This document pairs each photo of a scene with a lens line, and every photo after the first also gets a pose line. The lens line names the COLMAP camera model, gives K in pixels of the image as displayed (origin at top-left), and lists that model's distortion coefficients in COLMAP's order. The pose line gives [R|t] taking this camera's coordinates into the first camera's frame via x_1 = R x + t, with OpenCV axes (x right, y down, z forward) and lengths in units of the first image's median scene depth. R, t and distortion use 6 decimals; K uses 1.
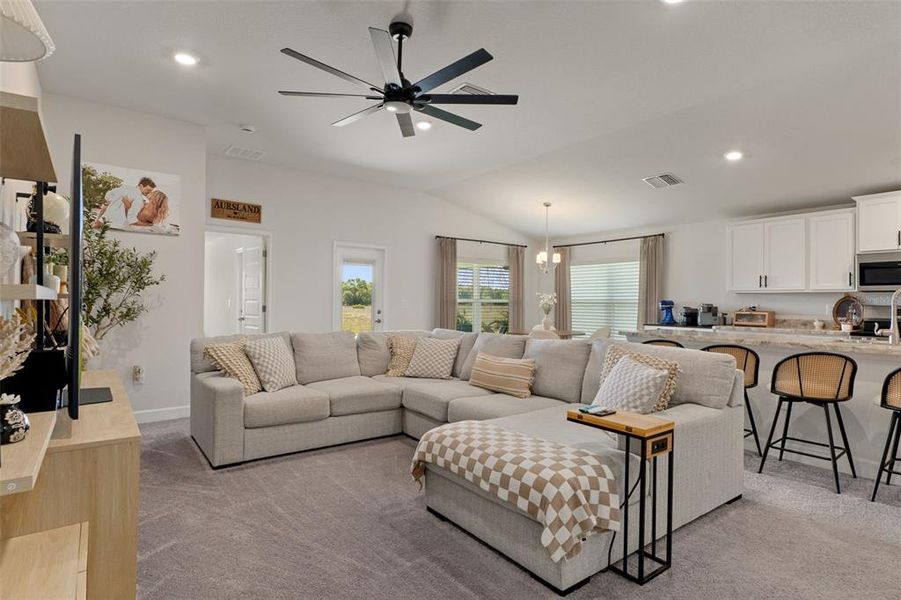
lens RADIAL K [[453.5, 0, 455.0], [0, 453.5, 301.4], [0, 0, 1]] dist [0.006604, -0.001039]
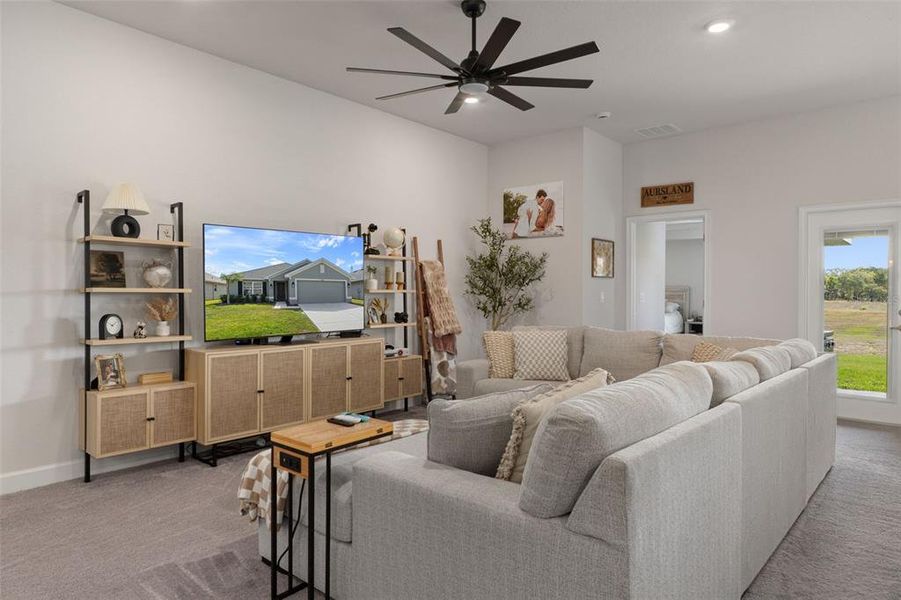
lens RADIAL K [[566.1, 0, 447.0], [0, 566.1, 297.3], [0, 0, 1]] dist [0.004515, 0.000018]
pose [[0.216737, -0.006765, -0.976207, 0.678584], [-0.002487, 0.999969, -0.007482, 0.016186], [0.976227, 0.004049, 0.216713, 0.440693]]
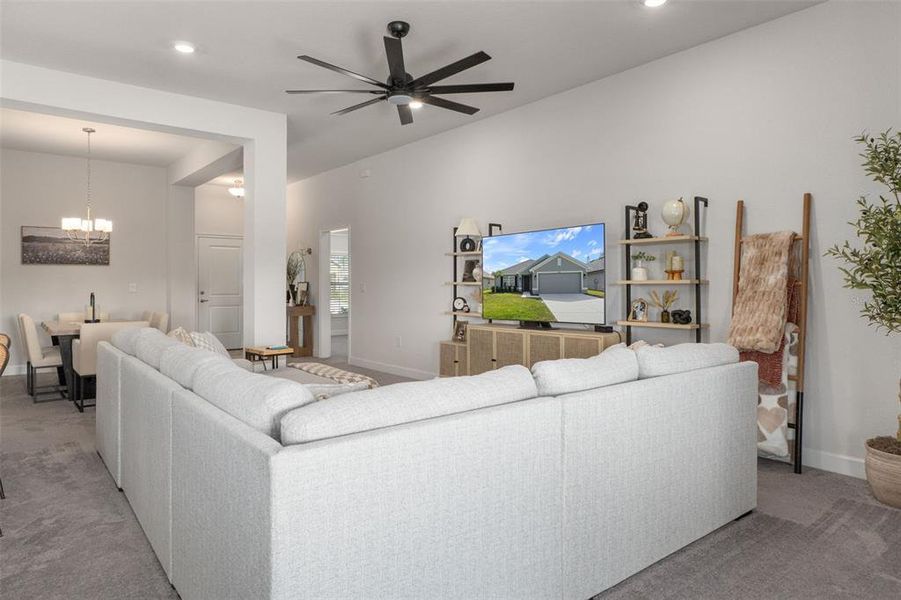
lens RADIAL K [[538.5, 0, 452.2], [0, 538.5, 285.5], [0, 0, 1]] dist [0.004475, -0.010343]
pose [[-0.998287, -0.004353, -0.058351, -0.120745], [-0.004637, 0.999978, 0.004742, -0.000657], [0.058330, 0.005005, -0.998285, 1.495278]]
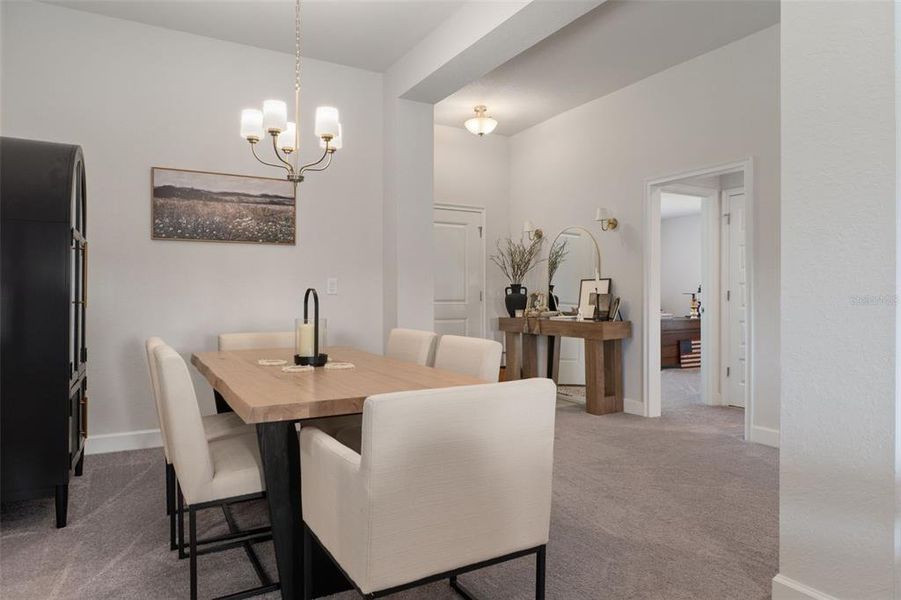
lens RADIAL K [[566.1, 0, 452.9], [0, 566.1, 297.3], [0, 0, 1]] dist [0.004515, 0.000018]
pose [[-0.992718, -0.006919, 0.120261, 0.497251], [-0.006237, 0.999962, 0.006049, 0.032801], [-0.120299, 0.005255, -0.992724, 0.637630]]
